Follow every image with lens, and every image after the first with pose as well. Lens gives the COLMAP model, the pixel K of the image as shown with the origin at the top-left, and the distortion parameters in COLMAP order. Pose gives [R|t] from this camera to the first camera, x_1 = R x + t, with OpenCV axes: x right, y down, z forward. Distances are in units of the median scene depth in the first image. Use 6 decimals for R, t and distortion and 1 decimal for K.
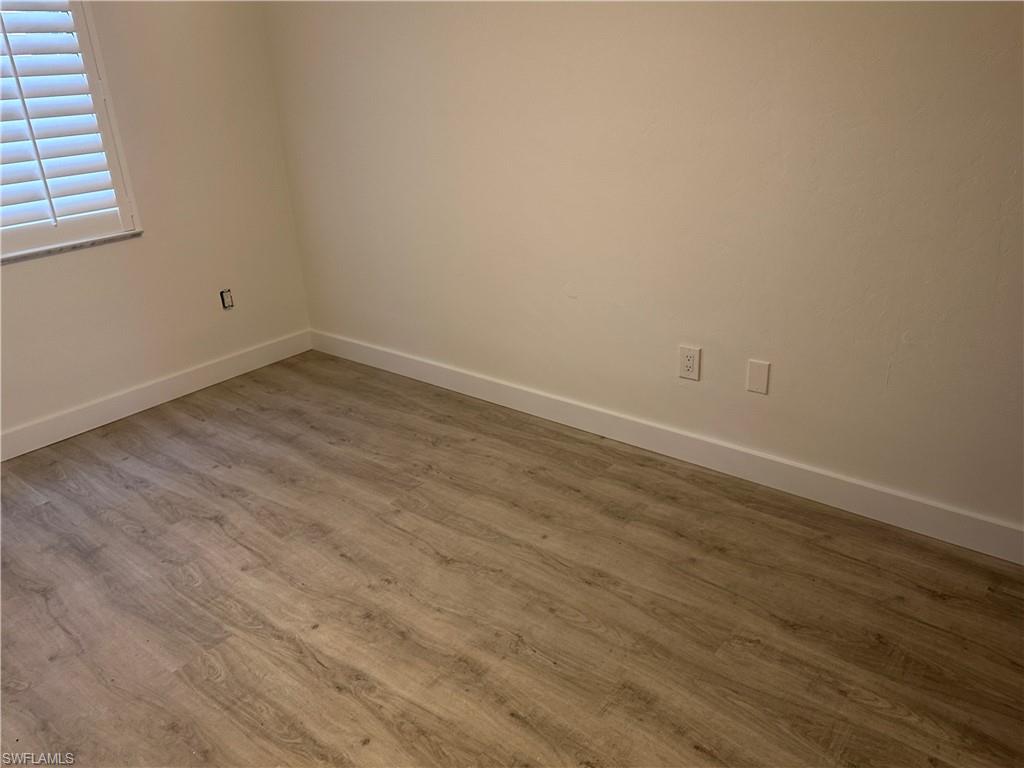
lens RADIAL K [[754.1, 0, 498.4], [0, 754.1, 364.2], [0, 0, 1]] dist [0.139115, -0.195161]
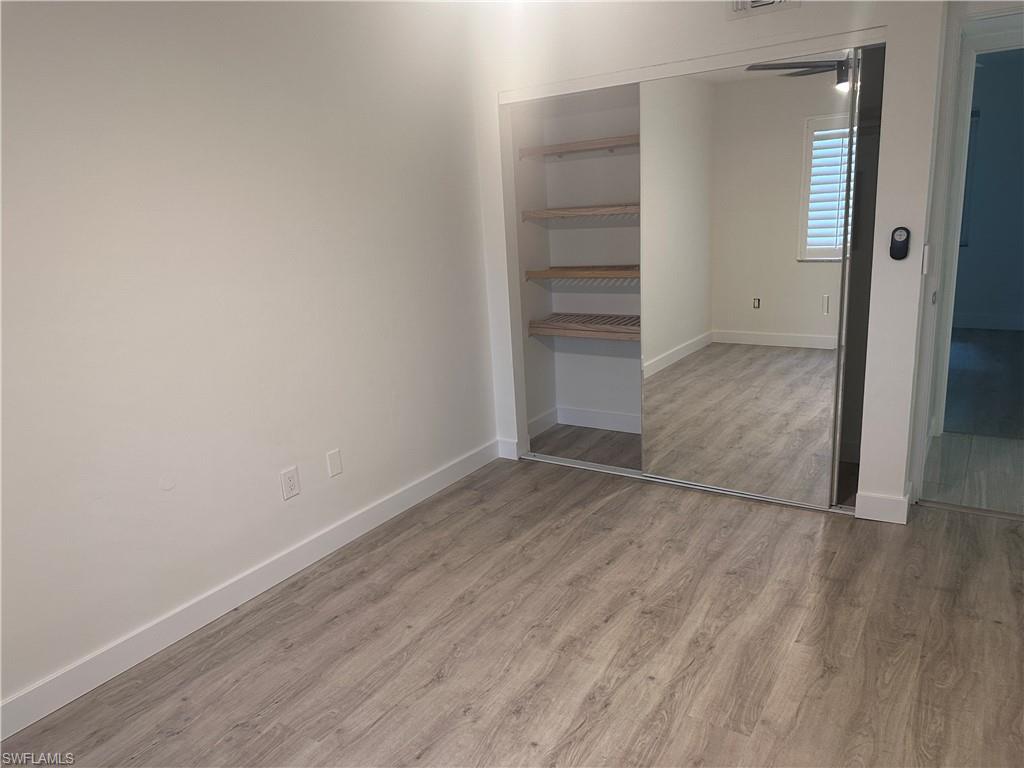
lens RADIAL K [[721.0, 0, 512.0], [0, 721.0, 384.0], [0, 0, 1]] dist [0.071614, -0.100251]
pose [[-0.099494, -0.196771, 0.975388, -0.902746], [0.434093, 0.873468, 0.220490, -0.248835], [-0.895357, 0.445347, -0.001488, 0.683812]]
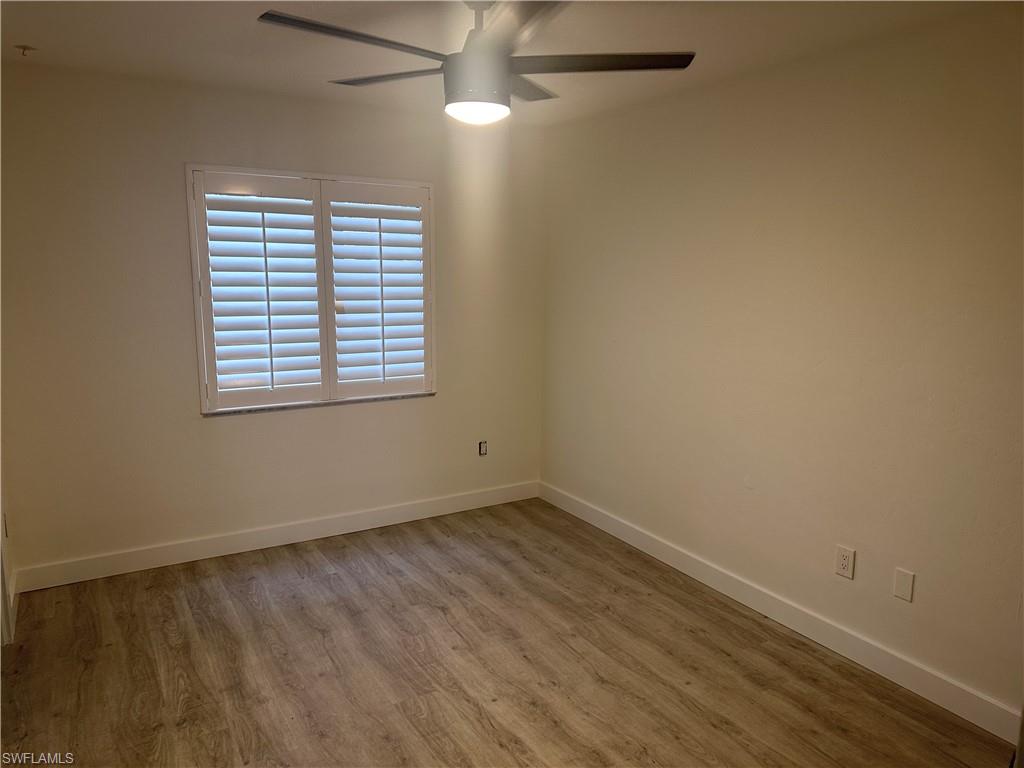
lens RADIAL K [[721.0, 0, 512.0], [0, 721.0, 384.0], [0, 0, 1]] dist [0.071614, -0.100251]
pose [[0.941243, 0.118612, -0.316215, 0.103299], [-0.180663, 0.967905, -0.174701, 0.022933], [0.285345, 0.221565, 0.932463, -0.238428]]
